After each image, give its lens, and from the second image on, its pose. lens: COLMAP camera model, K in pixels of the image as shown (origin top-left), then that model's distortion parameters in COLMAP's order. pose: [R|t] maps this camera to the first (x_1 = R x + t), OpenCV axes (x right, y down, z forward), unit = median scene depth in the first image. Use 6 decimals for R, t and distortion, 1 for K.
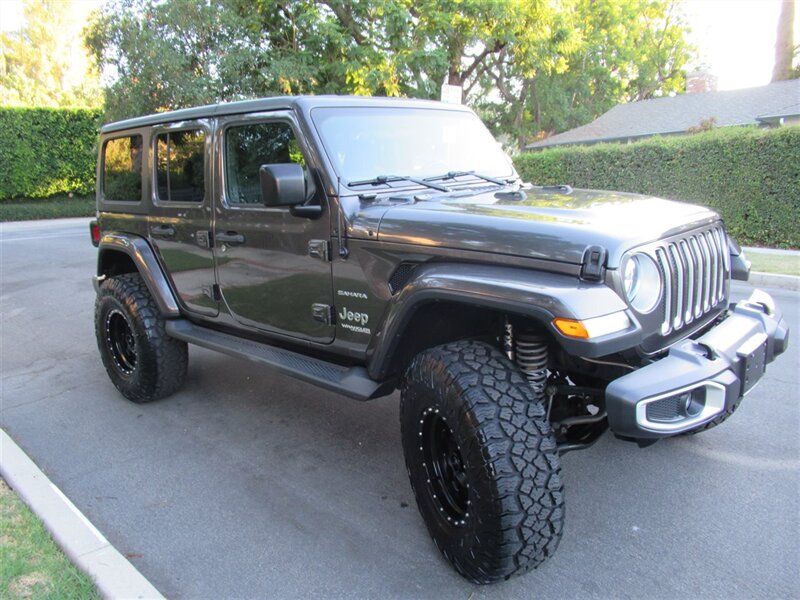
lens RADIAL K [[635.1, 0, 386.7], [0, 635.1, 298.3], [0, 0, 1]] dist [-0.014563, -0.003728]
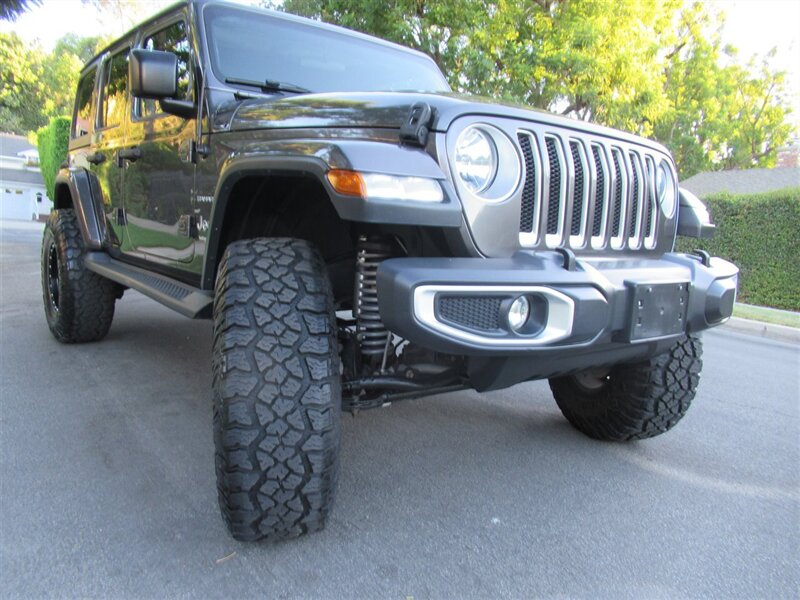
lens RADIAL K [[608.0, 0, 394.2], [0, 608.0, 300.8], [0, 0, 1]] dist [0.004883, -0.002175]
pose [[0.985836, 0.116894, -0.120266, 0.212743], [-0.125660, 0.989736, -0.068067, 0.107471], [0.111075, 0.082215, 0.990405, 0.152124]]
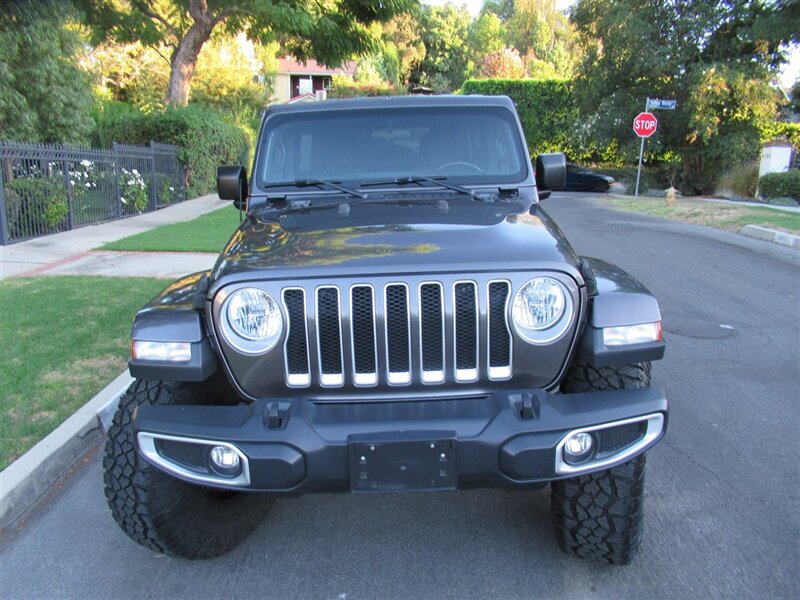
lens RADIAL K [[608.0, 0, 397.2], [0, 608.0, 294.0], [0, 0, 1]] dist [0.004883, -0.002175]
pose [[0.707989, 0.199706, -0.677399, 0.606722], [-0.162354, 0.979520, 0.119090, -0.106036], [0.687309, 0.025664, 0.725912, 0.274244]]
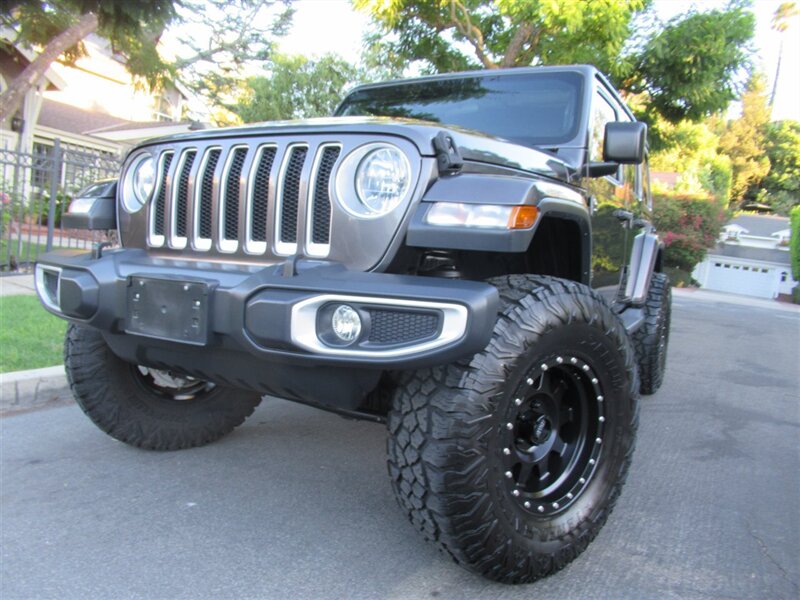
lens RADIAL K [[608.0, 0, 402.1], [0, 608.0, 304.0], [0, 0, 1]] dist [0.004883, -0.002175]
pose [[0.279969, 0.163662, -0.945956, 0.761581], [-0.296407, 0.951955, 0.076974, -0.017116], [0.913105, 0.258838, 0.315028, 0.604893]]
